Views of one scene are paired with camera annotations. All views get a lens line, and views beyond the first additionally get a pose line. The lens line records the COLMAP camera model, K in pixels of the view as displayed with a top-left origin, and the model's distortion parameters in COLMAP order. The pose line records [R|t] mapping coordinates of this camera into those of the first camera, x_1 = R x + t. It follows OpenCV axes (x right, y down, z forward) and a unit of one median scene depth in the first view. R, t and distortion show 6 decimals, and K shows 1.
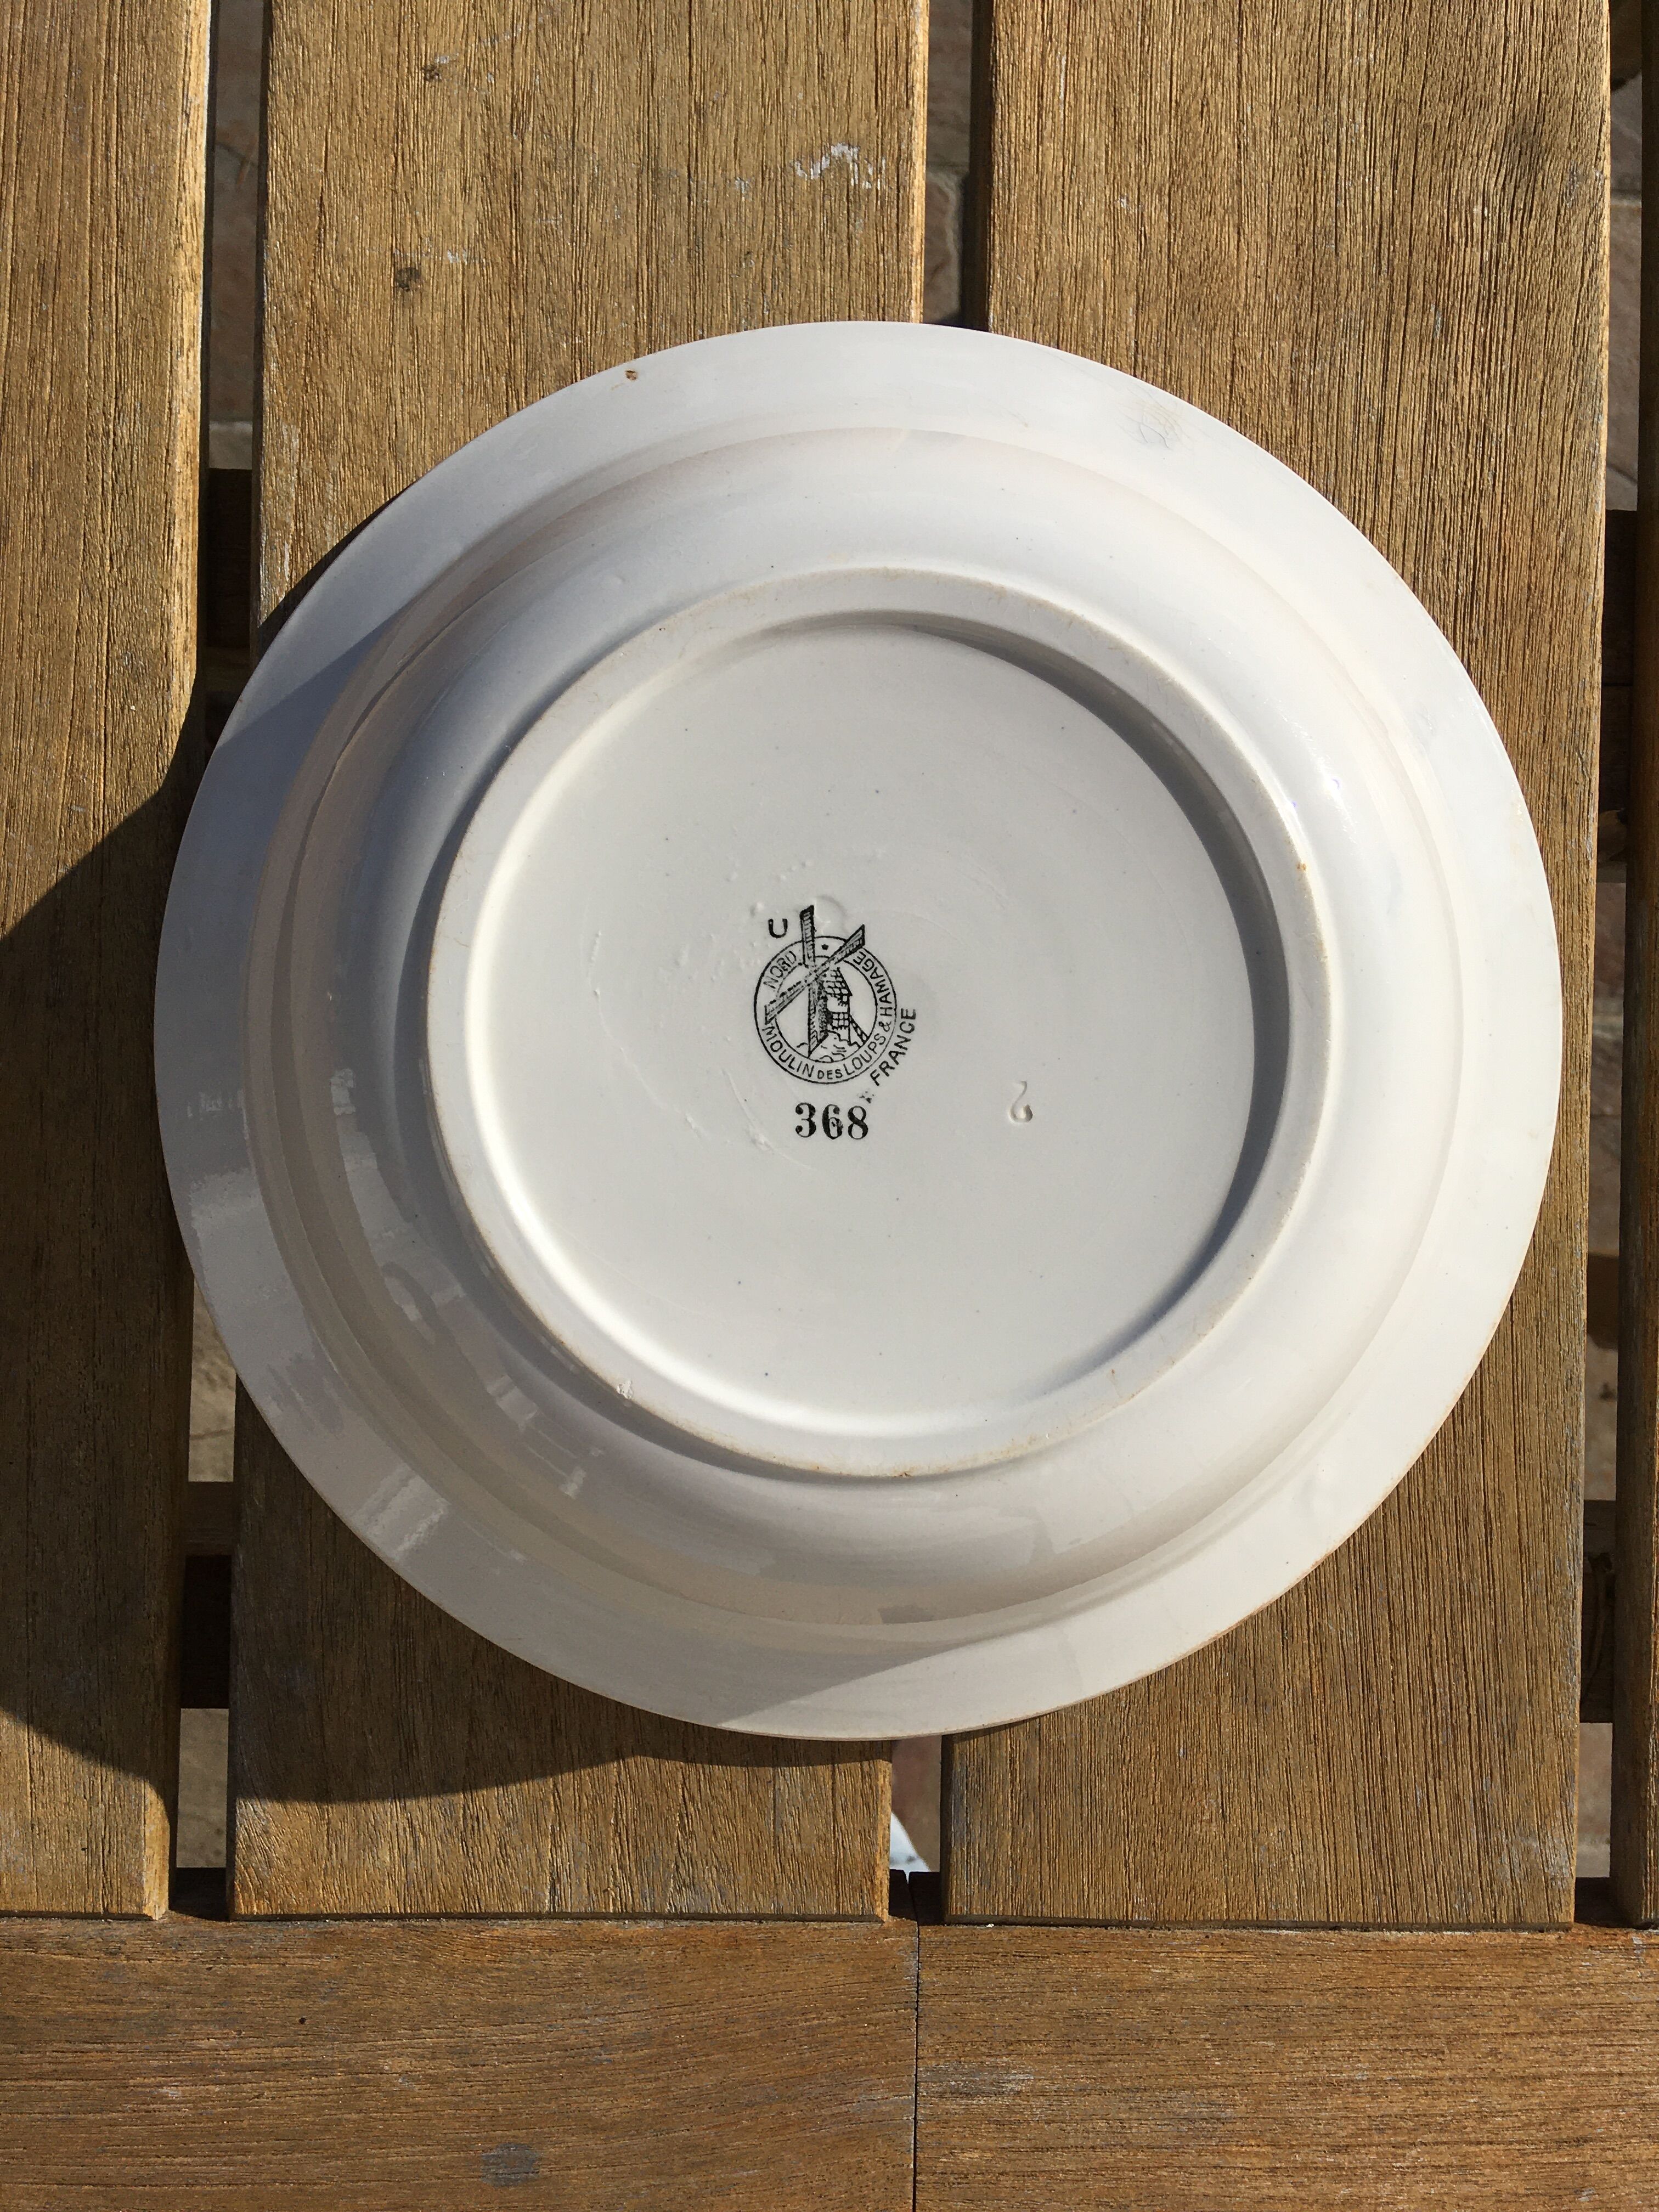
lens RADIAL K [[1912.8, 0, 817.5], [0, 1912.8, 1113.2], [0, 0, 1]] dist [0.109853, -0.204839]
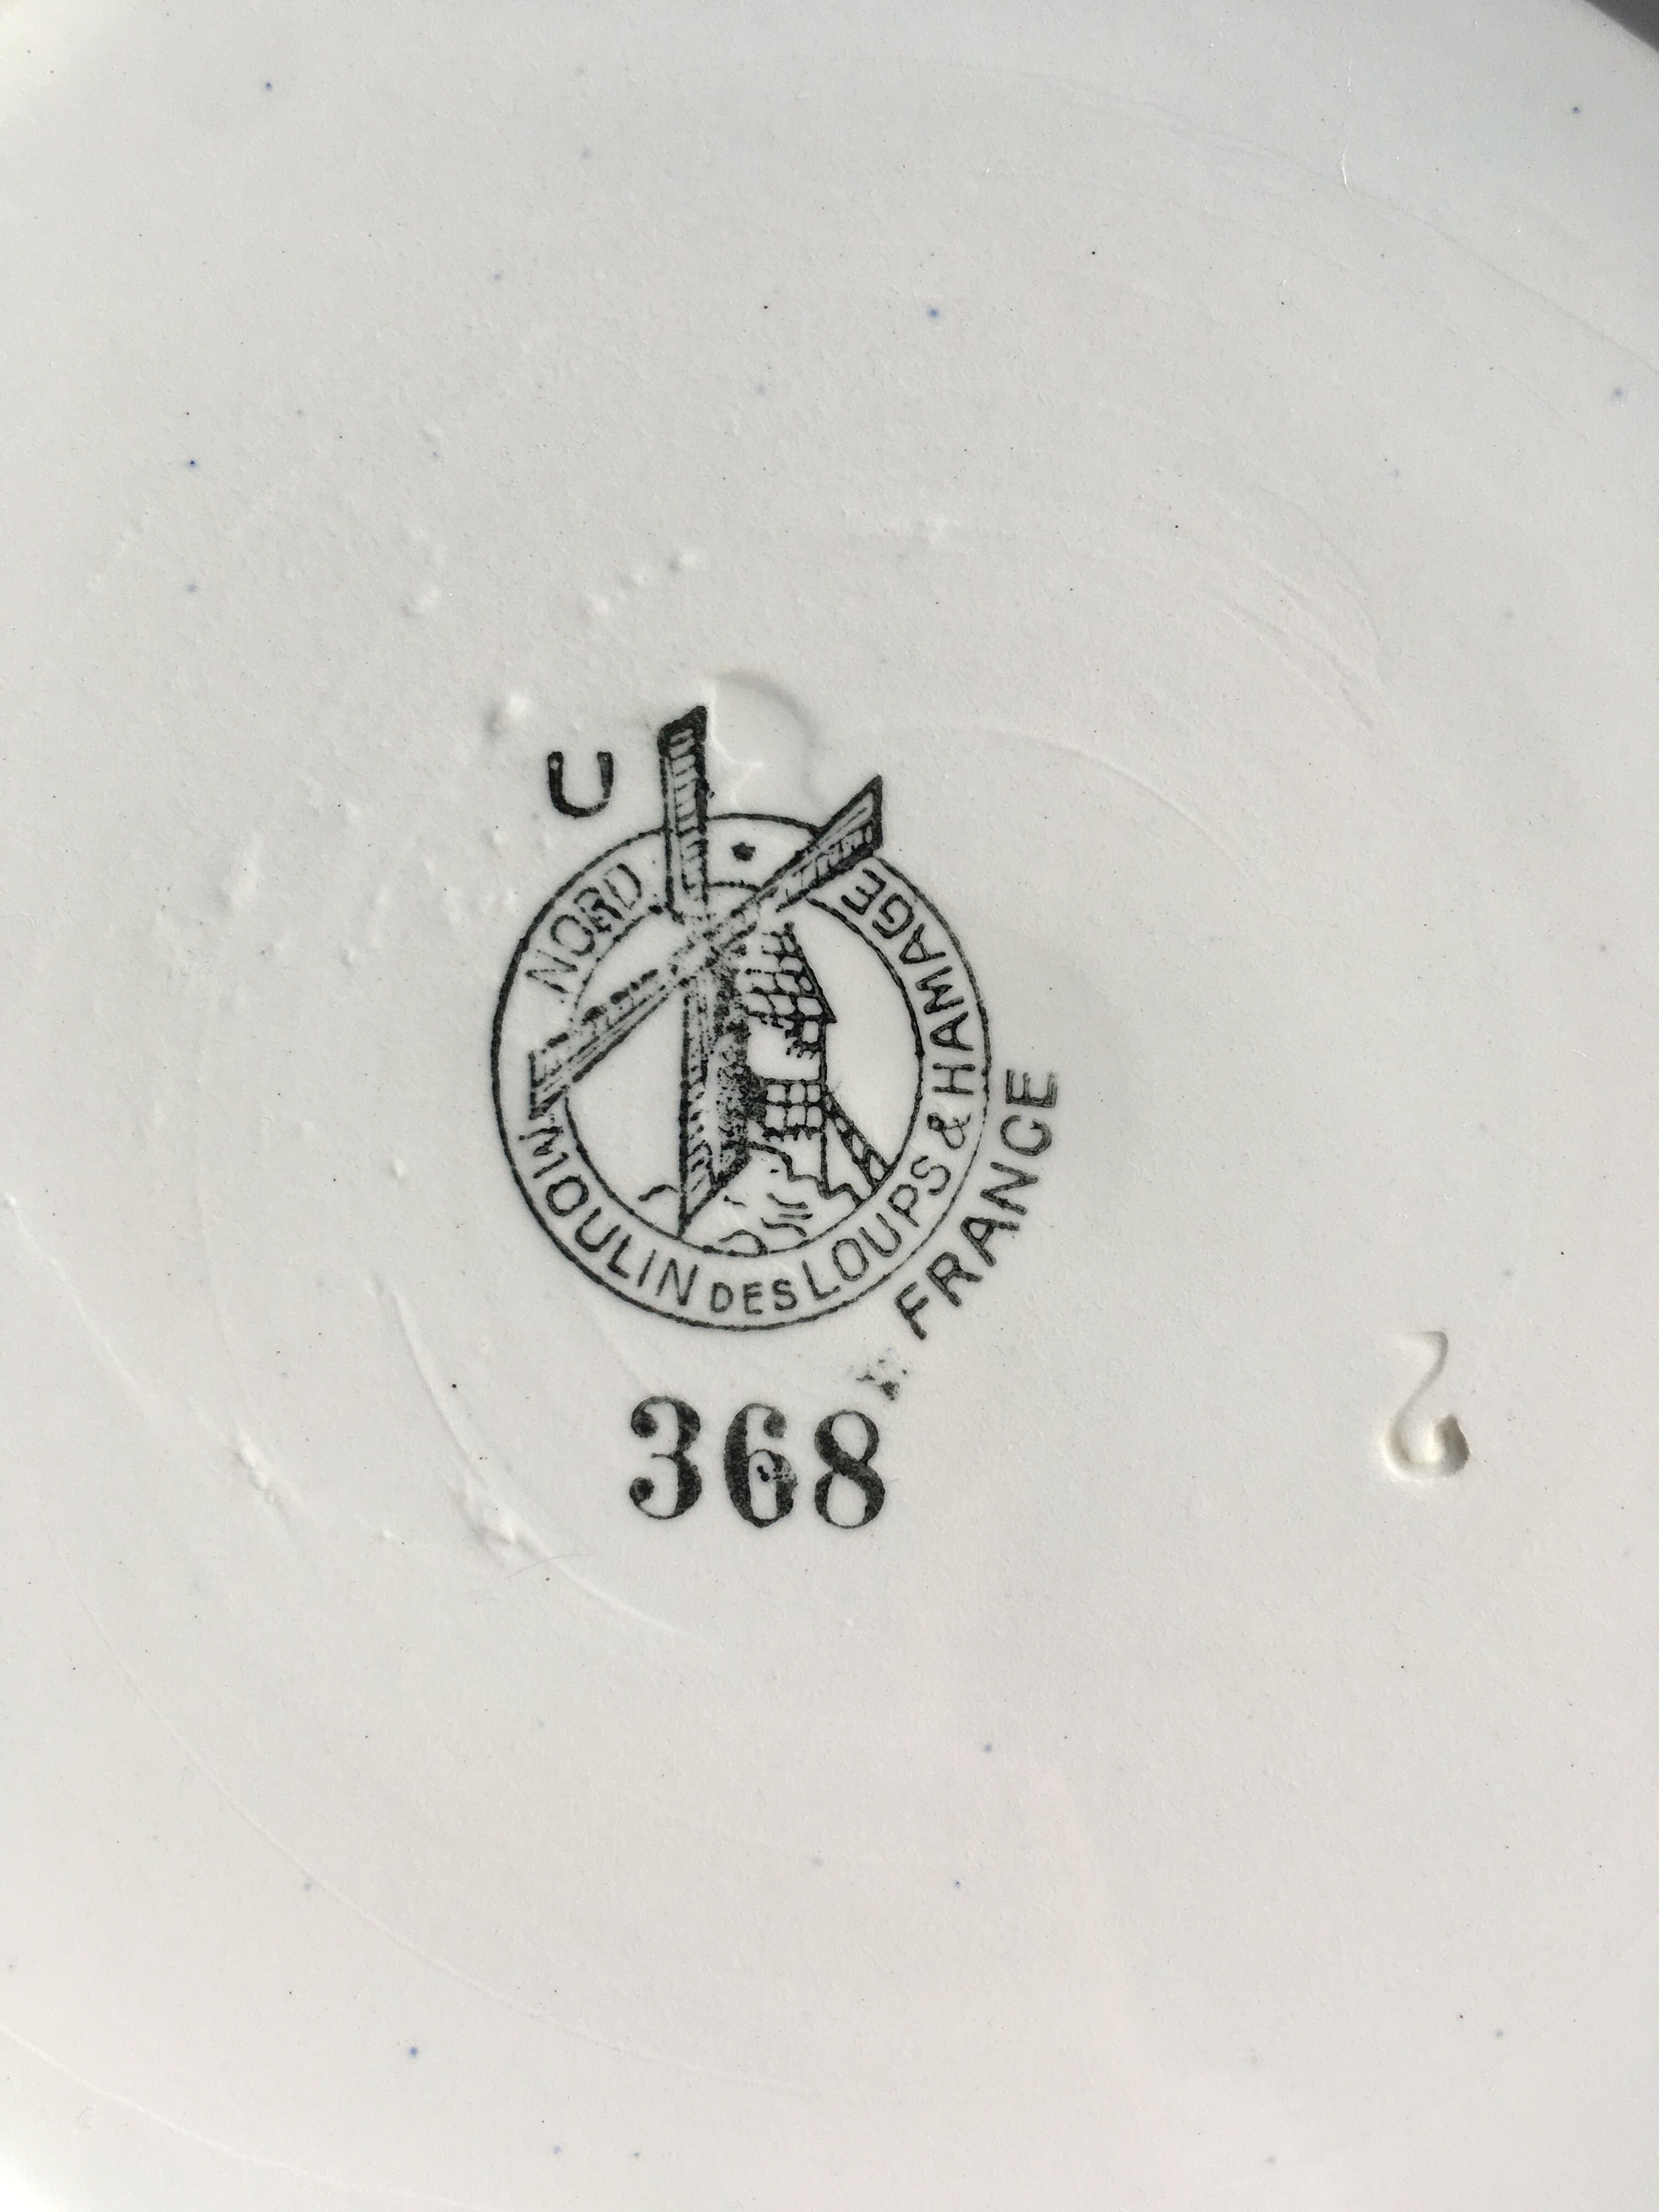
lens RADIAL K [[1912.8, 0, 831.9], [0, 1912.8, 1106.6], [0, 0, 1]] dist [0.109853, -0.204839]
pose [[0.999822, 0.013318, -0.013341, 0.008721], [-0.013418, 0.999882, -0.007435, -0.018869], [0.013241, 0.007612, 0.999883, 0.288769]]
